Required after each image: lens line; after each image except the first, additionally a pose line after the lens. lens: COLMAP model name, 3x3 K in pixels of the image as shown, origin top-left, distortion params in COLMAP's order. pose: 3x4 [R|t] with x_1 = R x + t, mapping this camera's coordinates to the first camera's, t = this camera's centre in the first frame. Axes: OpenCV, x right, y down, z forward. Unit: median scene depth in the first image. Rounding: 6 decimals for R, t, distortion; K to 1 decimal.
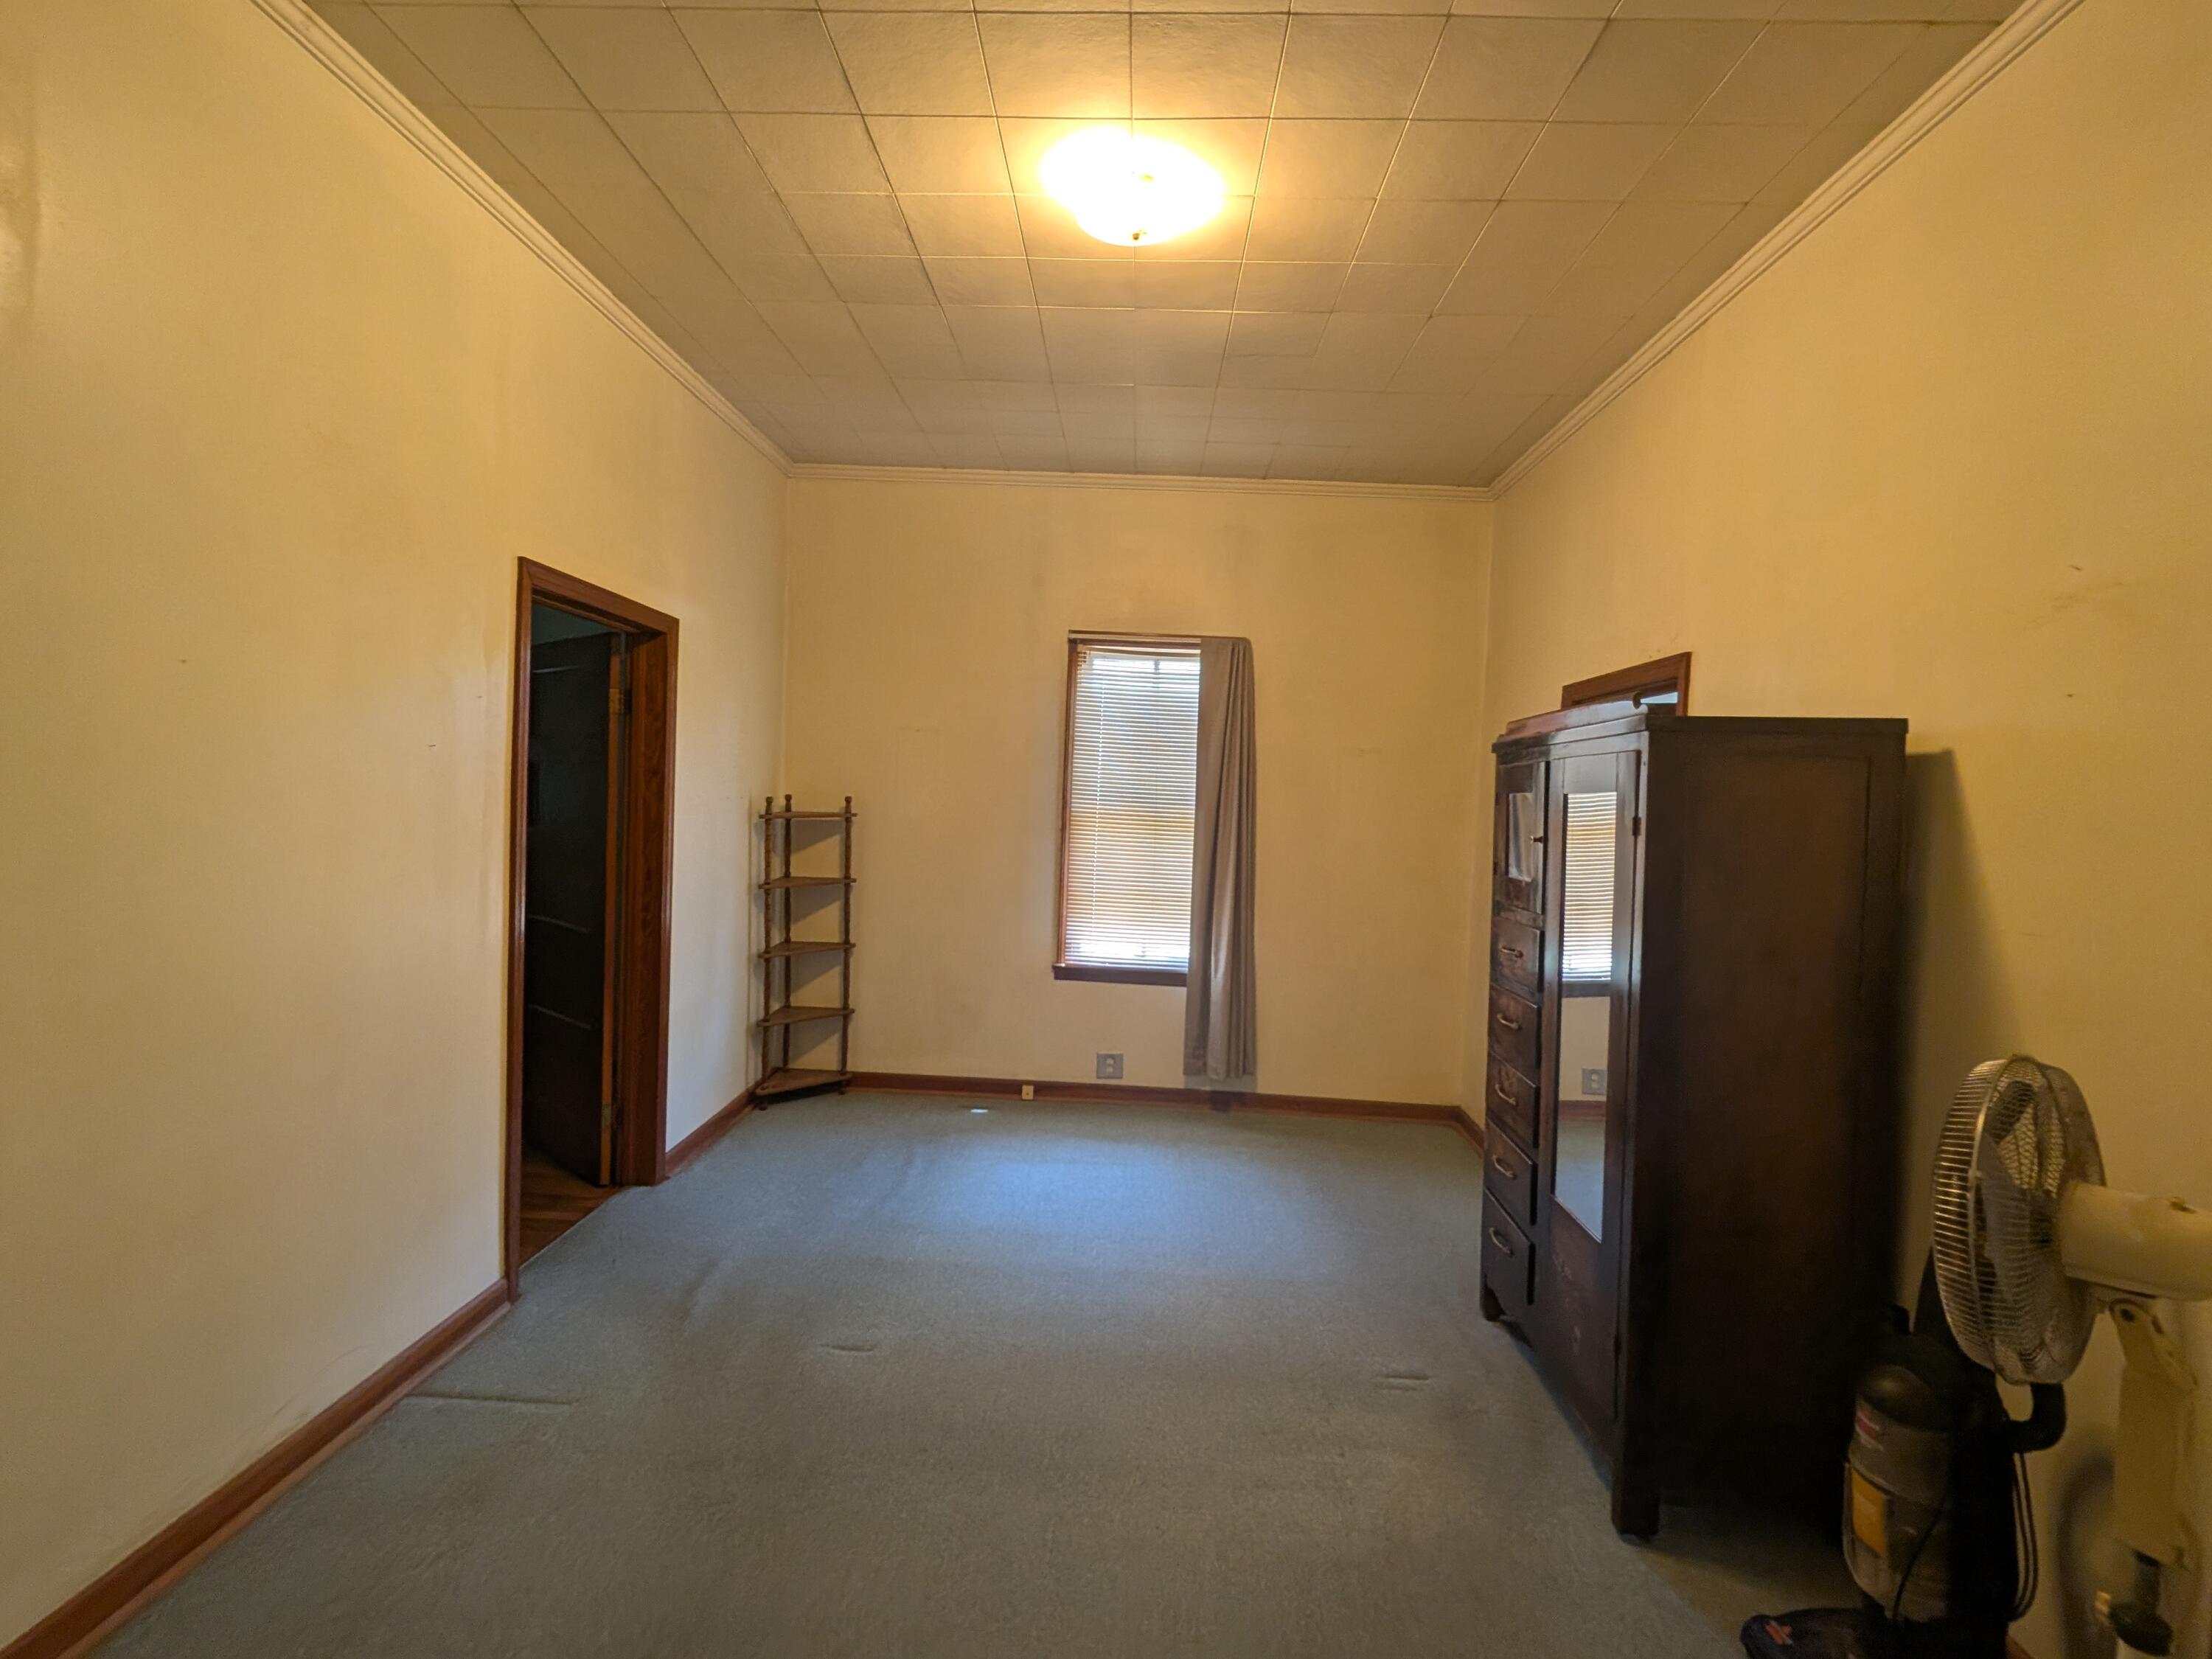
lens RADIAL K [[1042.9, 0, 1097.9], [0, 1042.9, 839.6], [0, 0, 1]] dist [0.003338, -0.003345]
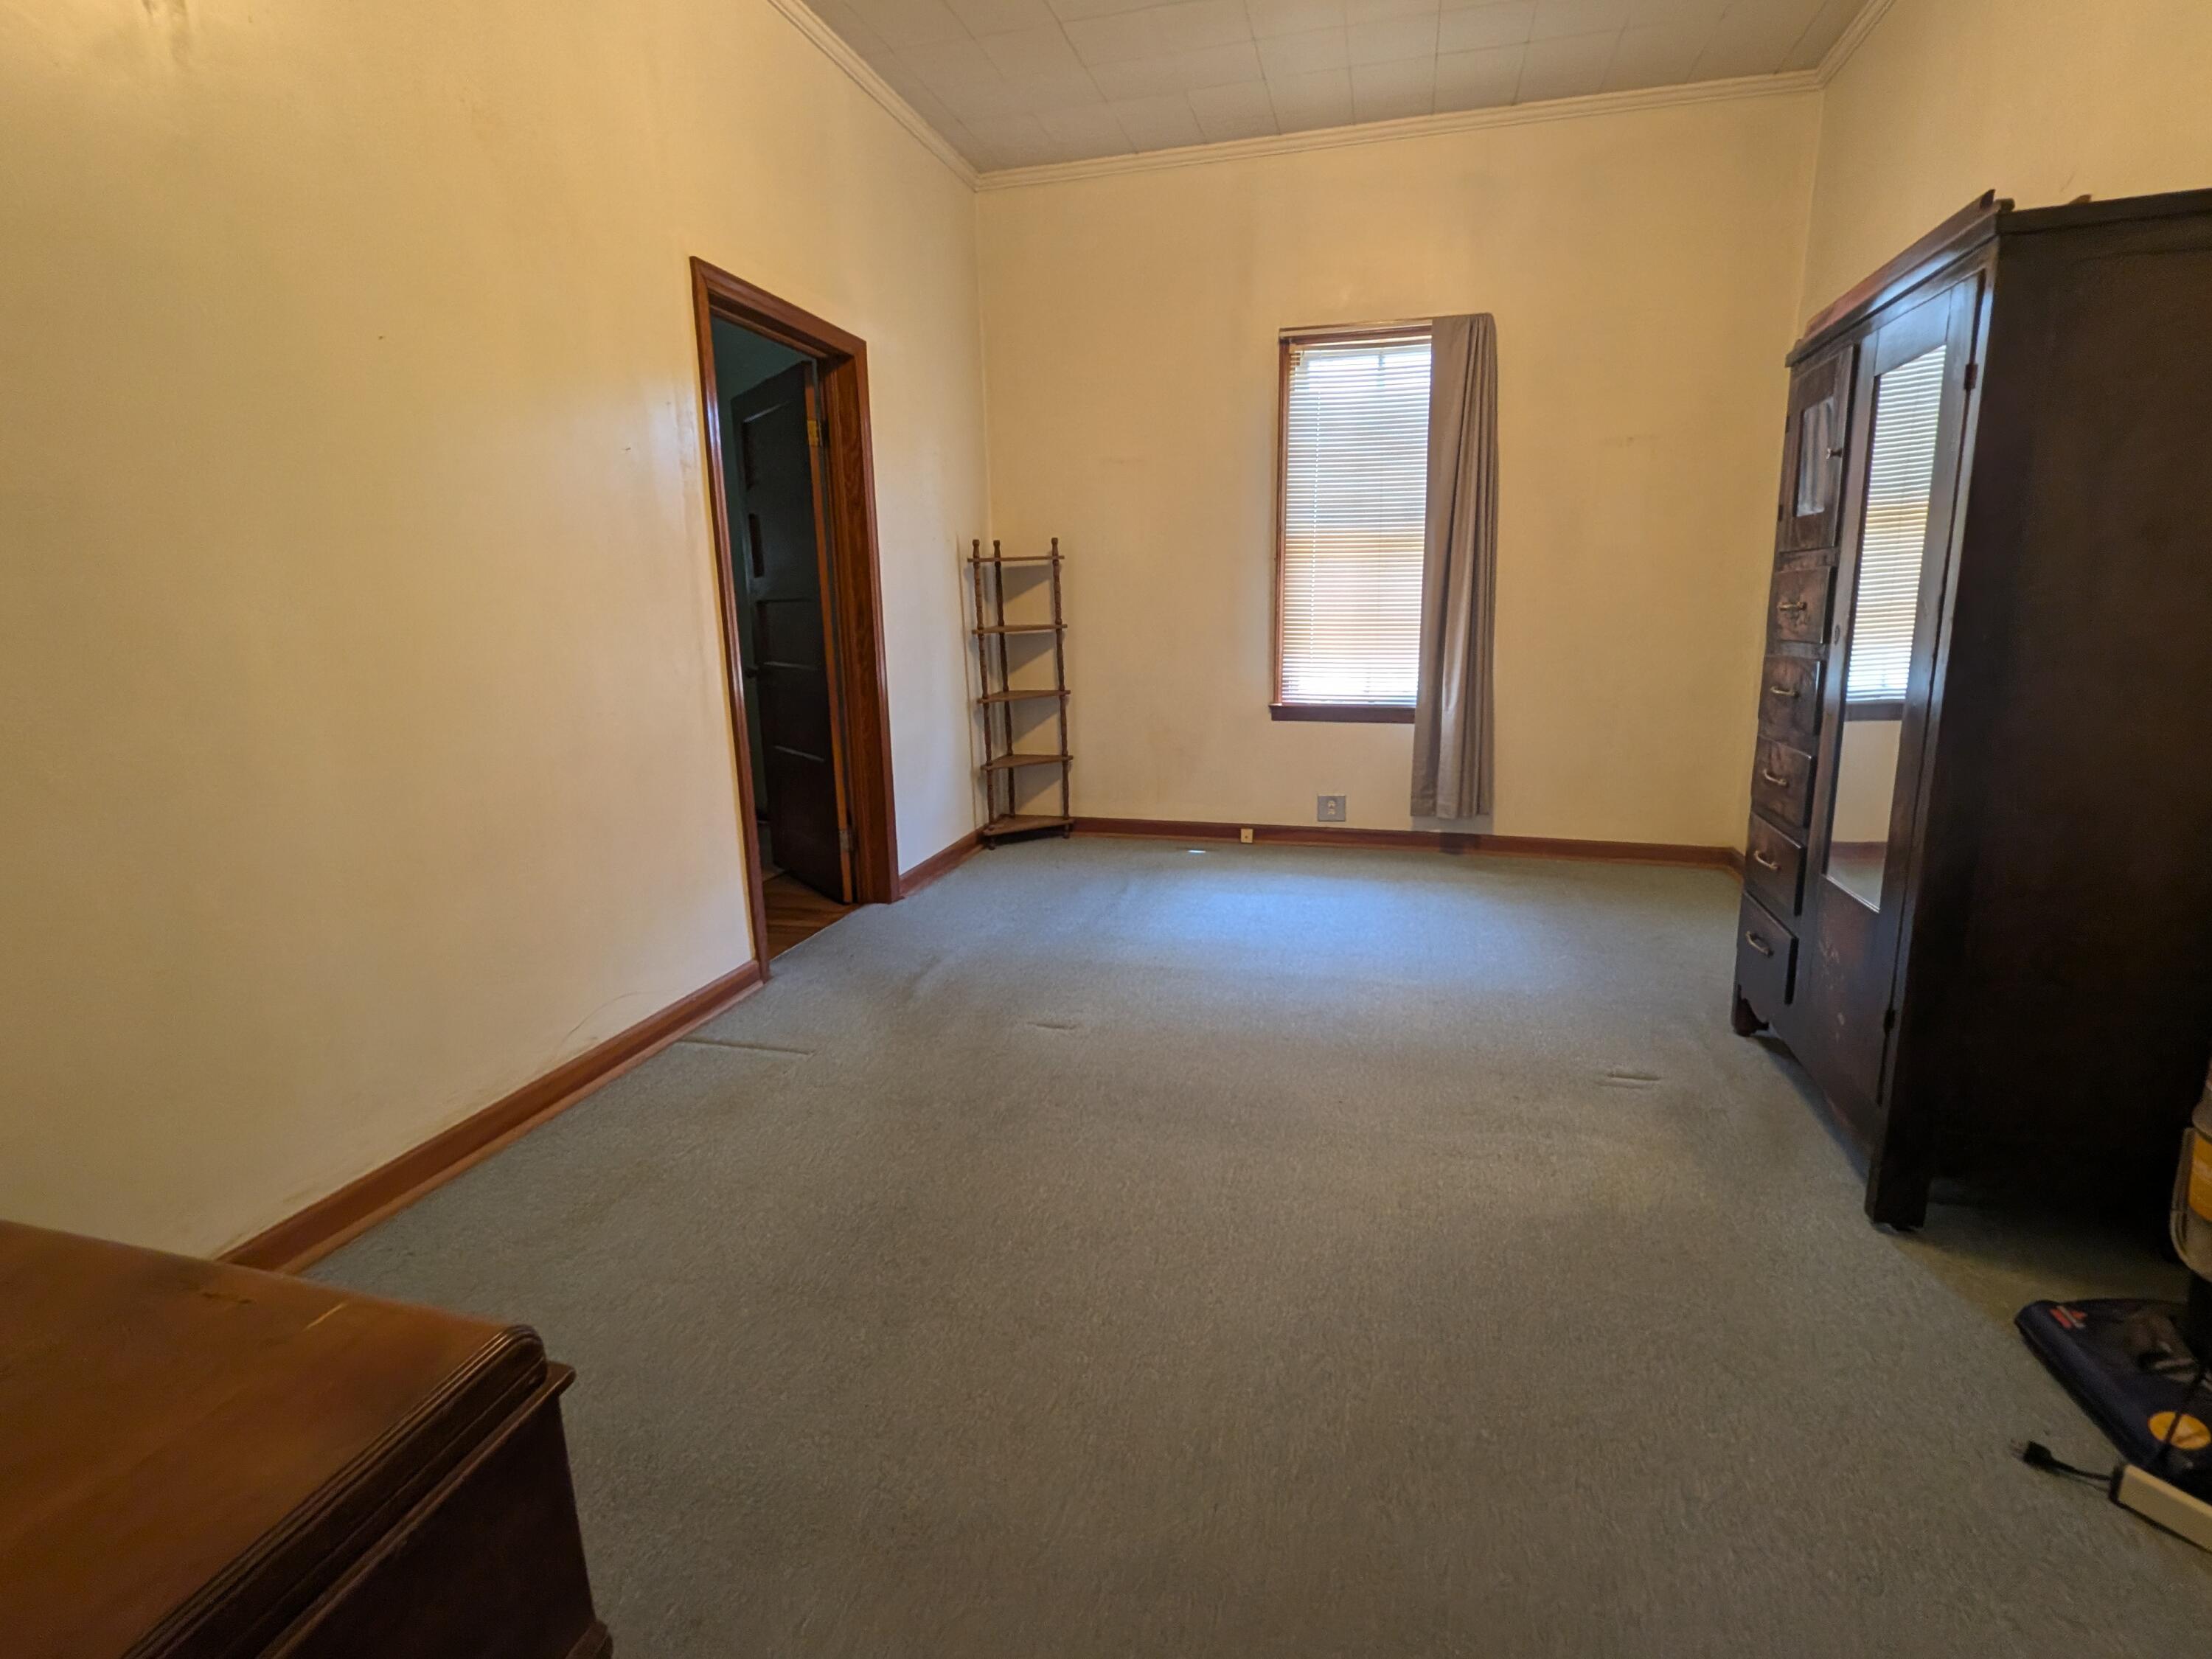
lens RADIAL K [[1042.9, 0, 1098.0], [0, 1042.9, 833.3], [0, 0, 1]] dist [0.003338, -0.003345]
pose [[0.971603, -0.006564, -0.236525, 0.044472], [0.048218, 0.984132, 0.170762, 0.098171], [0.231651, -0.177318, 0.956502, 0.034876]]
